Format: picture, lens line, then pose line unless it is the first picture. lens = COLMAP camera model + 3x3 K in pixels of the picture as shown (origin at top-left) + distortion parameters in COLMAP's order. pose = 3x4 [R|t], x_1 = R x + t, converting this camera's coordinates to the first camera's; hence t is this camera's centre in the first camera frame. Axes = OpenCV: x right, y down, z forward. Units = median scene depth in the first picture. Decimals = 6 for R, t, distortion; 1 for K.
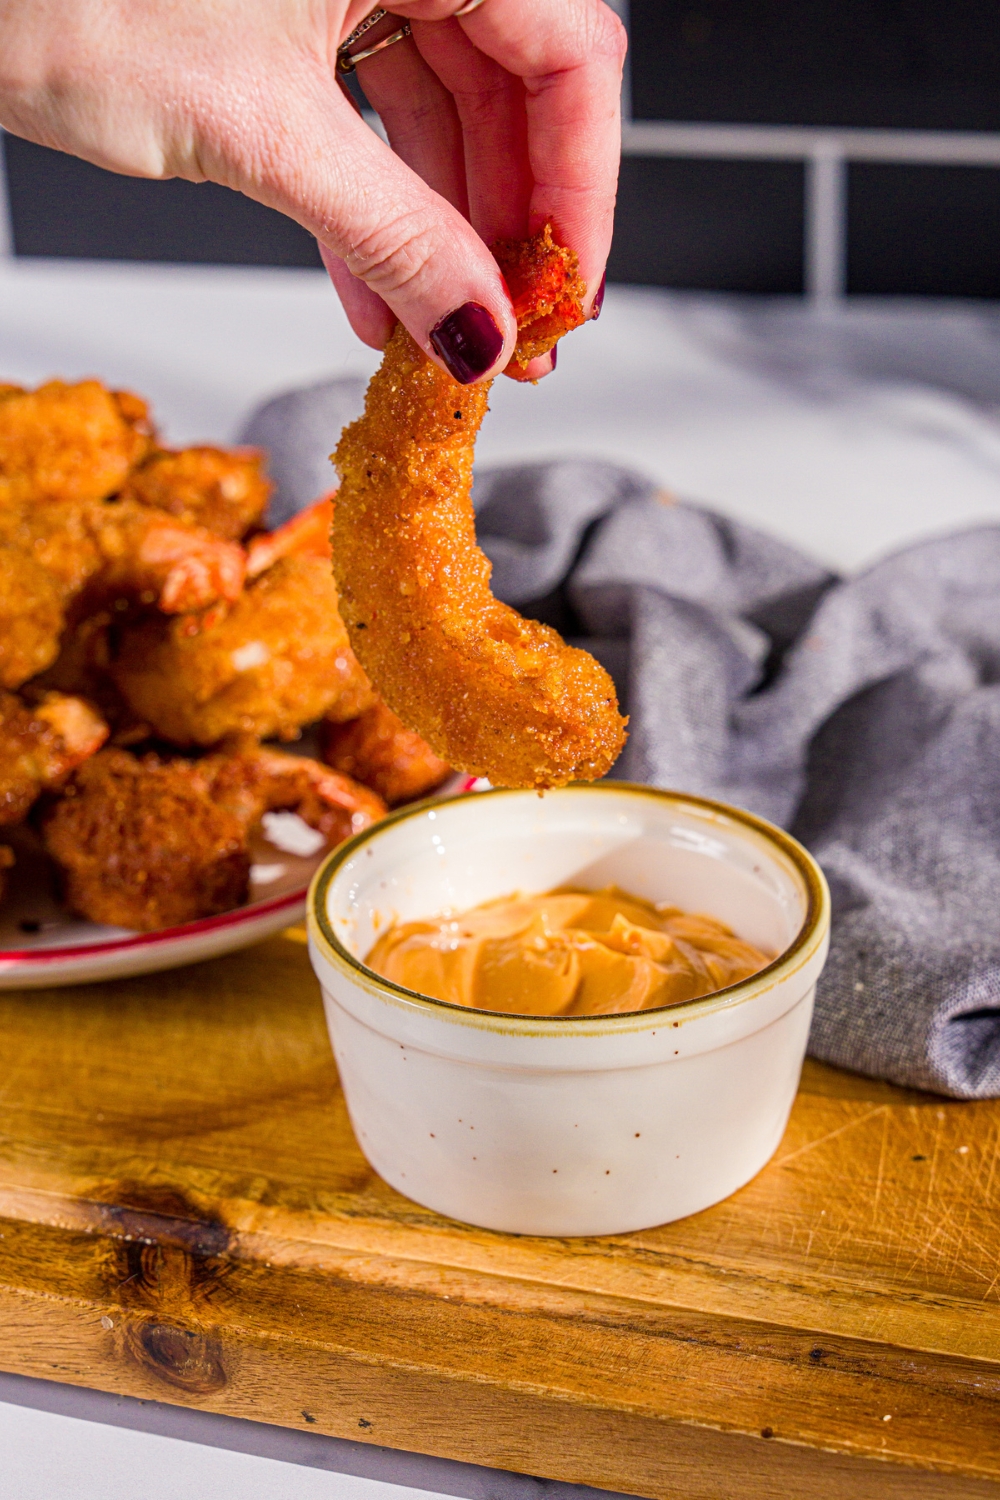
lens RADIAL K [[3498.2, 0, 500.0], [0, 3498.2, 750.0], [0, 0, 1]] dist [-0.029233, -0.100516]
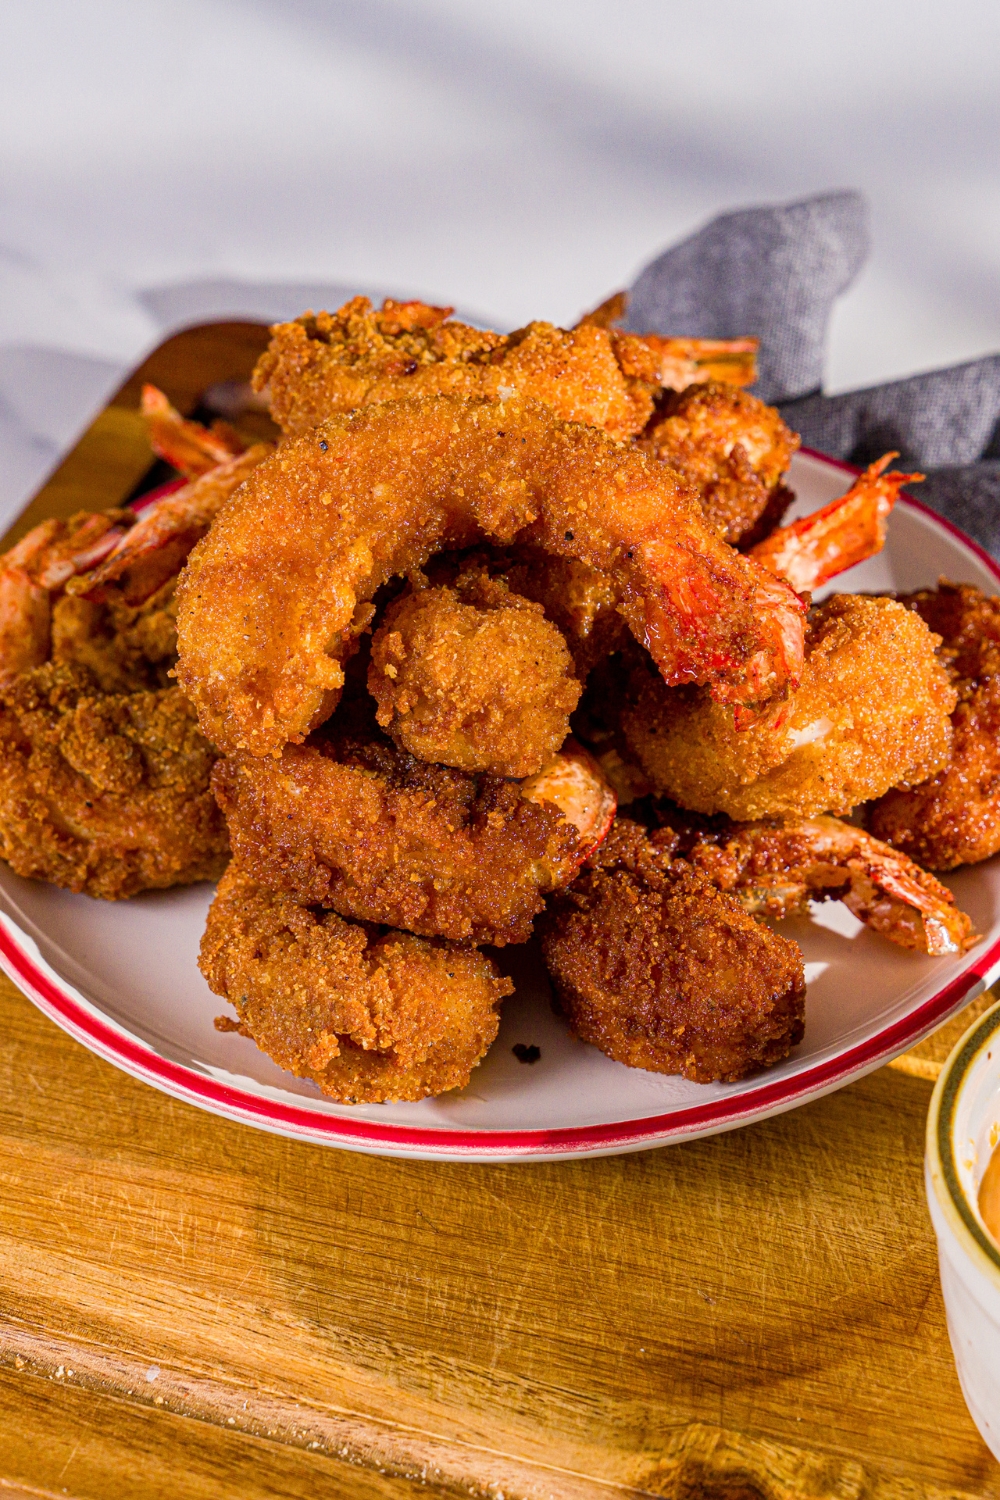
lens RADIAL K [[3513.2, 0, 522.0], [0, 3513.2, 748.6], [0, 0, 1]] dist [-0.019421, -0.308931]
pose [[0.999681, 0.020667, -0.014520, -0.140292], [-0.016896, 0.974494, 0.223775, -0.227189], [0.018775, -0.223458, 0.974533, 0.241333]]
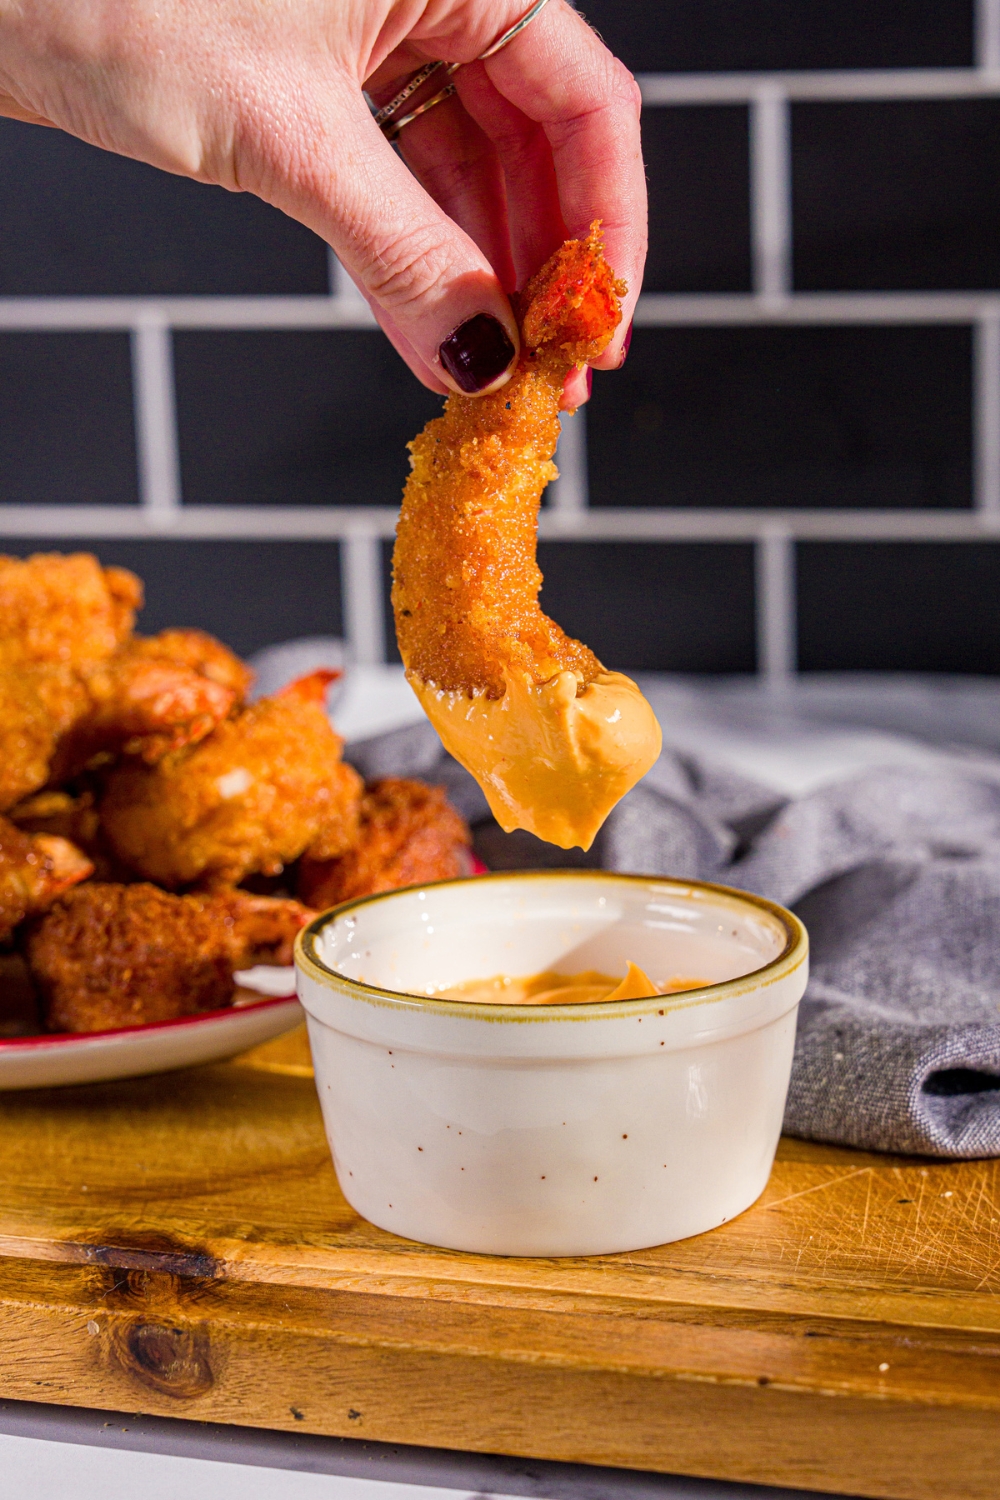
lens RADIAL K [[3513.2, 0, 522.0], [0, 3513.2, 748.6], [0, 0, 1]] dist [-0.019421, -0.308931]
pose [[0.999692, -0.006349, 0.024011, -0.013389], [0.011742, 0.972721, -0.231683, 0.227876], [-0.021885, 0.231893, 0.972495, -0.006704]]
